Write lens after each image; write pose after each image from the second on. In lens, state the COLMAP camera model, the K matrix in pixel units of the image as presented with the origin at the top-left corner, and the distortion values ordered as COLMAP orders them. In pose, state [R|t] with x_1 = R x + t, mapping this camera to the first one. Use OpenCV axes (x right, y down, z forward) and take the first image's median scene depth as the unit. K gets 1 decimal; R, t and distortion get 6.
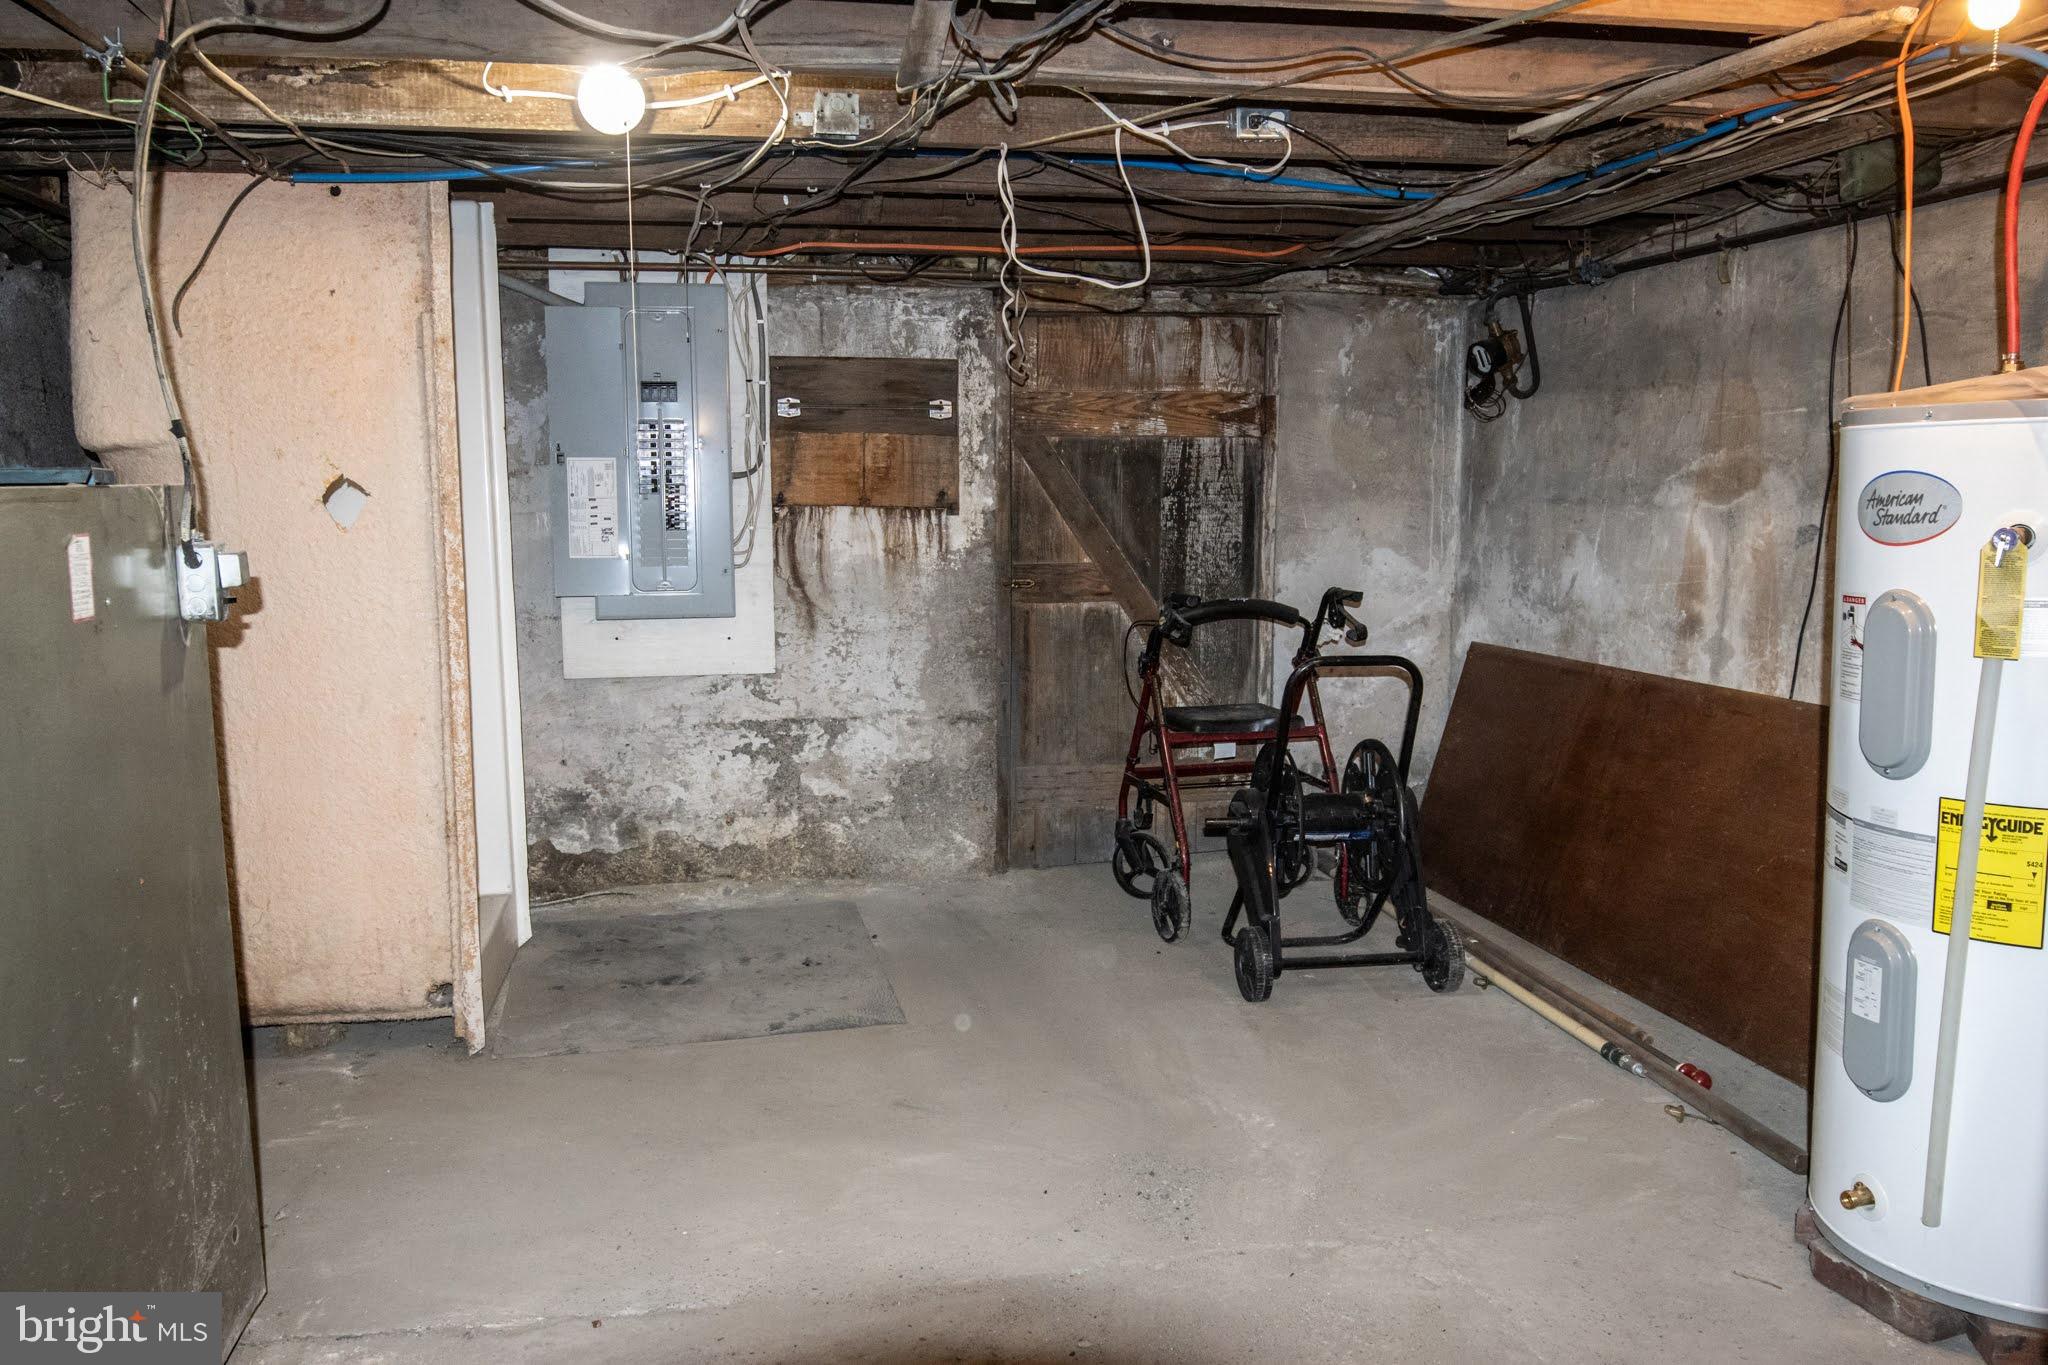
lens RADIAL K [[1579.4, 0, 972.1], [0, 1579.4, 661.5], [0, 0, 1]] dist [-0.026194, -0.001339]
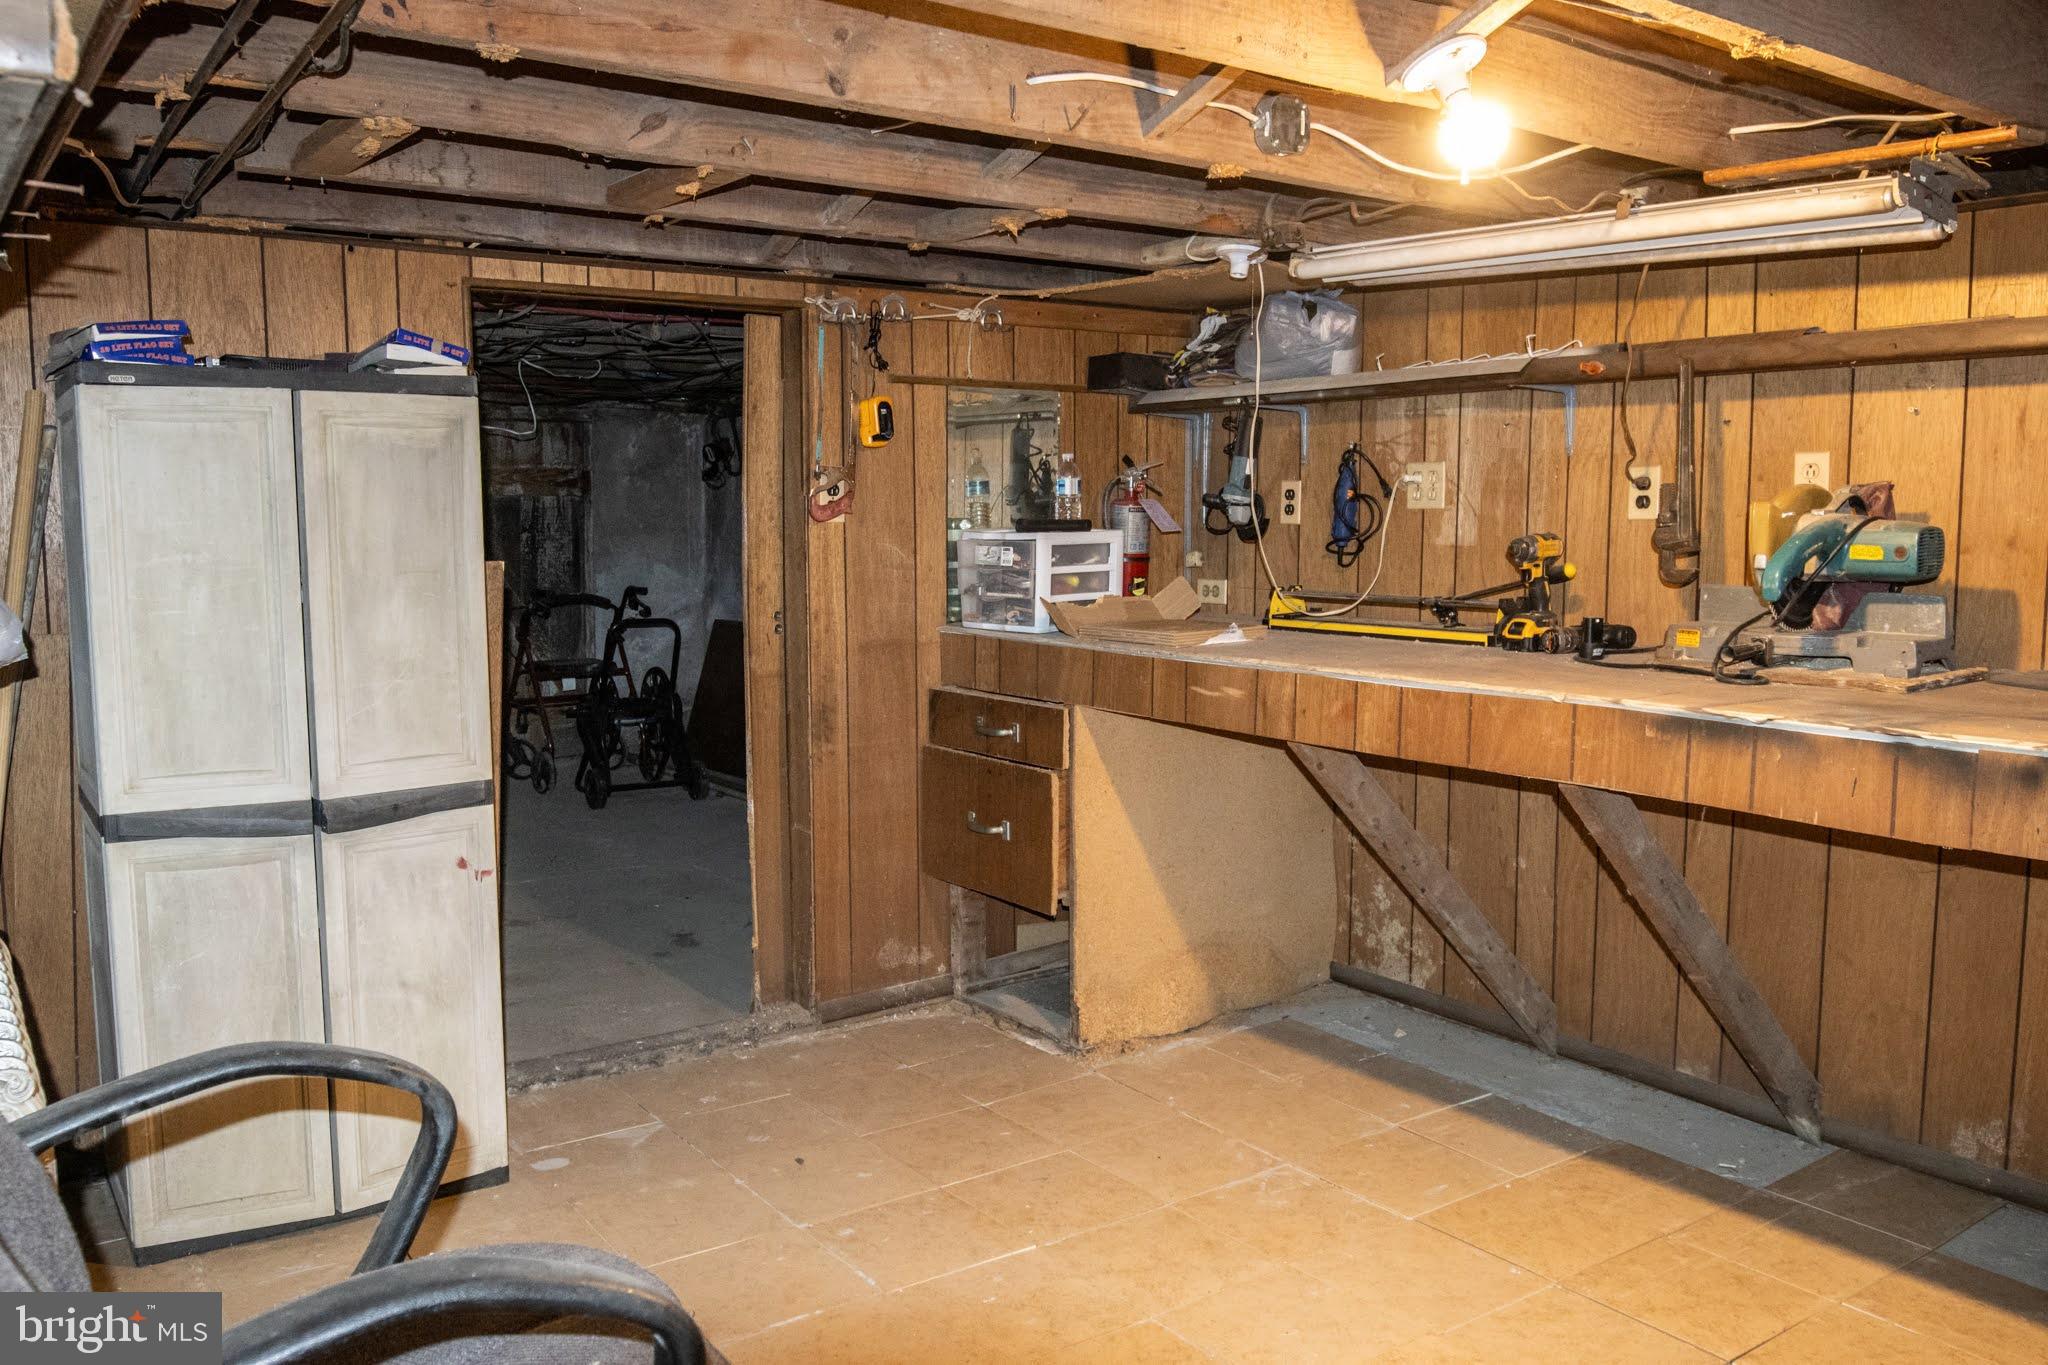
lens RADIAL K [[1572.5, 0, 1024.0], [0, 1572.5, 682.5], [0, 0, 1]] dist [-0.029078, -0.002799]
pose [[0.892823, -0.041646, 0.448478, -0.146423], [0.046328, 0.998926, 0.000533, 0.071313], [-0.448019, 0.020301, 0.893793, -0.659809]]
